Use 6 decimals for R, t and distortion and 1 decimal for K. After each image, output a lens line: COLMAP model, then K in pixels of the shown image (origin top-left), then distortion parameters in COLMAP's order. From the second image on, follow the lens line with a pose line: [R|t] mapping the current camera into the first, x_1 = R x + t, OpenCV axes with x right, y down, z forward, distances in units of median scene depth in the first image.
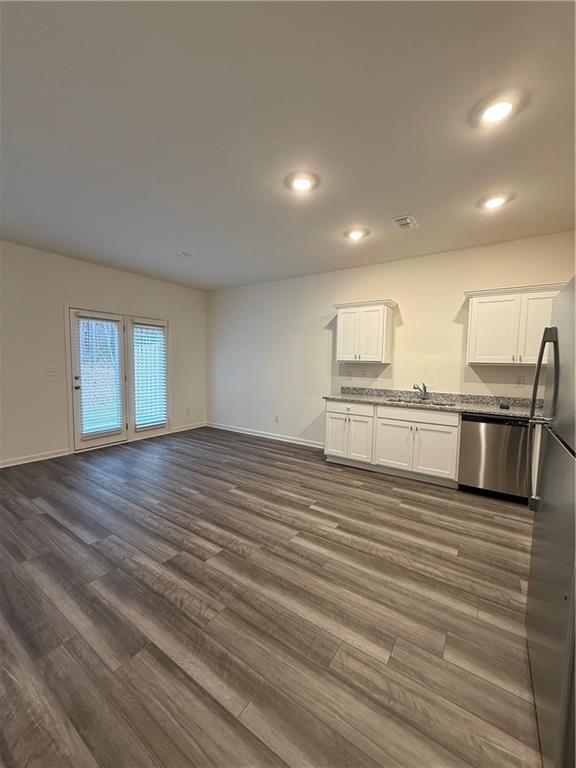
lens RADIAL K [[306.3, 0, 287.1], [0, 306.3, 384.2], [0, 0, 1]] dist [0.007445, -0.000529]
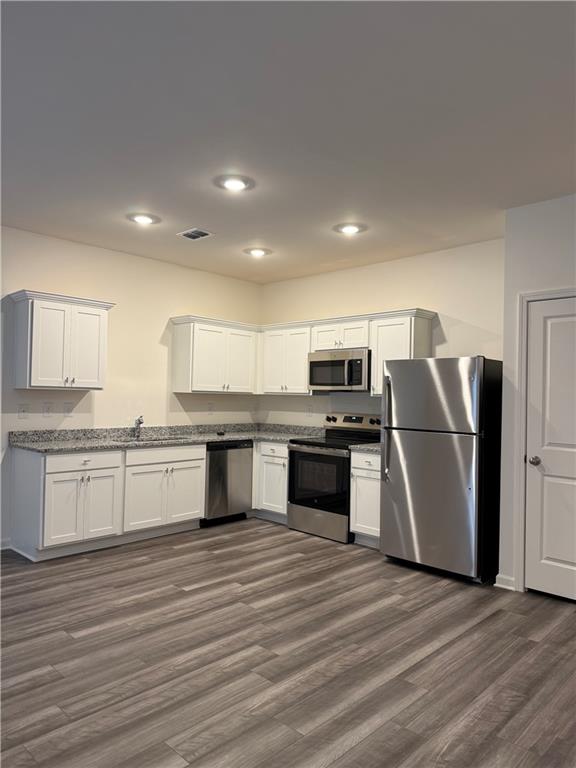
lens RADIAL K [[537.7, 0, 288.5], [0, 537.7, 383.9], [0, 0, 1]] dist [0.013878, -0.004802]
pose [[0.173569, 0.005727, 0.984805, -1.155334], [0.054883, 0.998373, -0.015479, -0.058600], [-0.983291, 0.056736, 0.172972, 0.506664]]
